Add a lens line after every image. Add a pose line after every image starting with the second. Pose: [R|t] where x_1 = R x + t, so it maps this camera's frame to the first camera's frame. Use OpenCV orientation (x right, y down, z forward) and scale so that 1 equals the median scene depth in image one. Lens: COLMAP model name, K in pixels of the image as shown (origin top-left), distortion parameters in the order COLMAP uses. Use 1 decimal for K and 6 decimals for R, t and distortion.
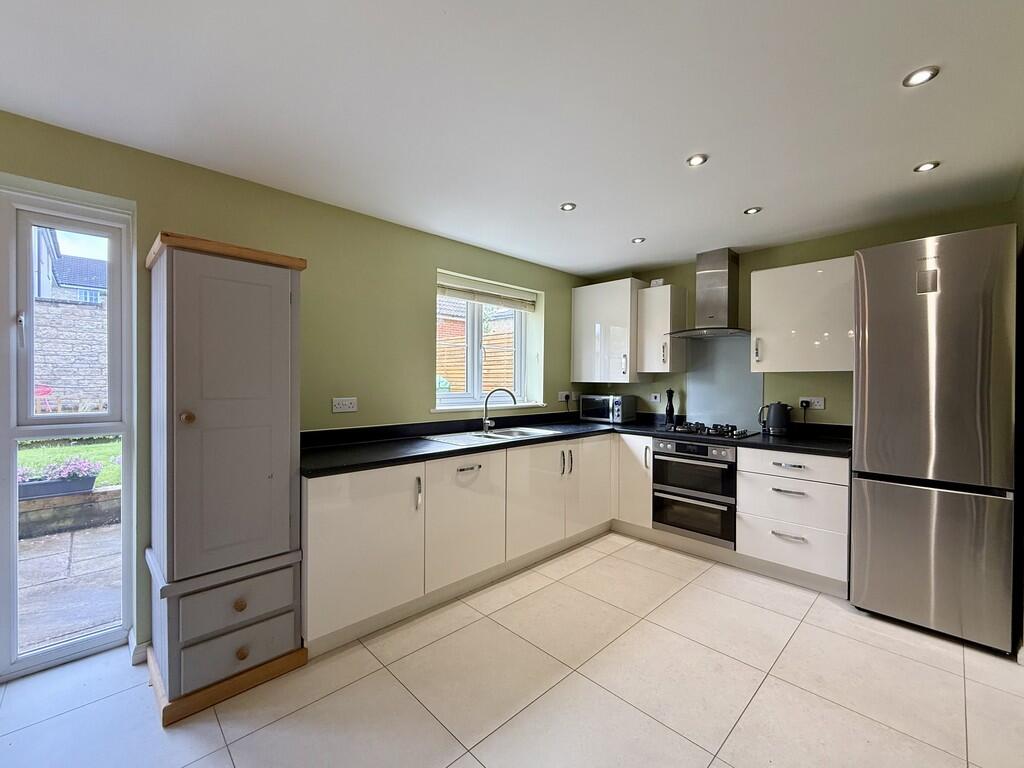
lens RADIAL K [[411.3, 0, 520.1], [0, 411.3, 384.8], [0, 0, 1]] dist [0.000515, -0.000014]
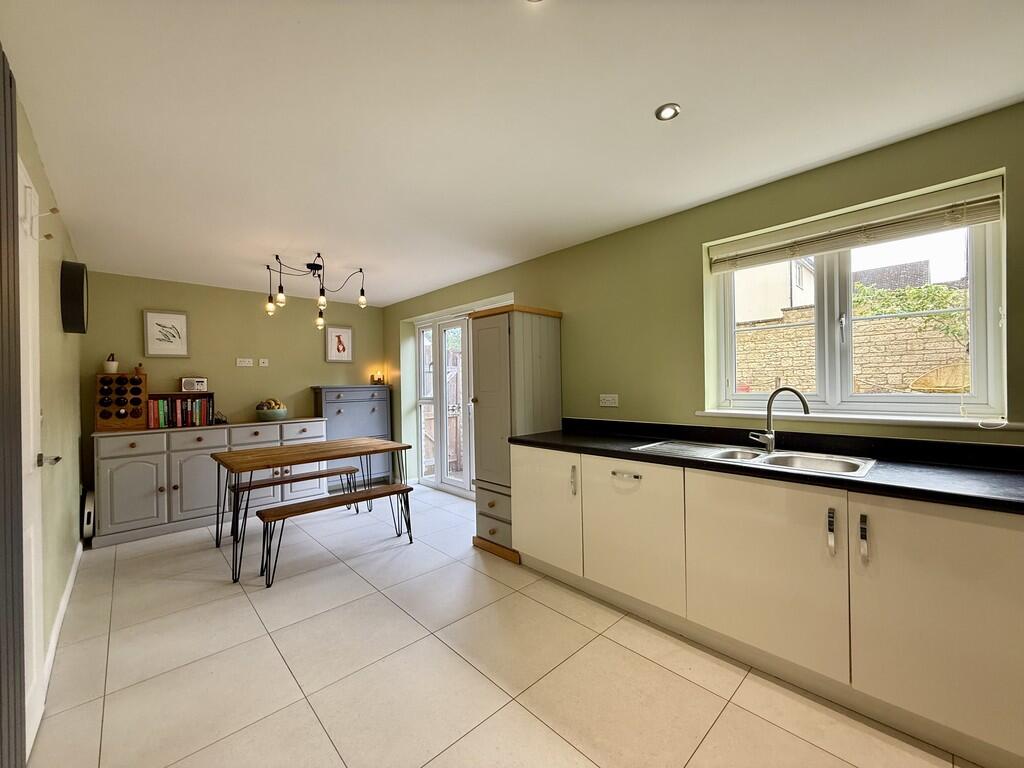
lens RADIAL K [[411.3, 0, 510.9], [0, 411.3, 384.1], [0, 0, 1]] dist [0.000515, -0.000014]
pose [[-0.012992, -0.005975, -0.999898, 0.712676], [0.007198, 0.999956, -0.006069, 0.005575], [0.999890, -0.007276, -0.012949, 0.688455]]
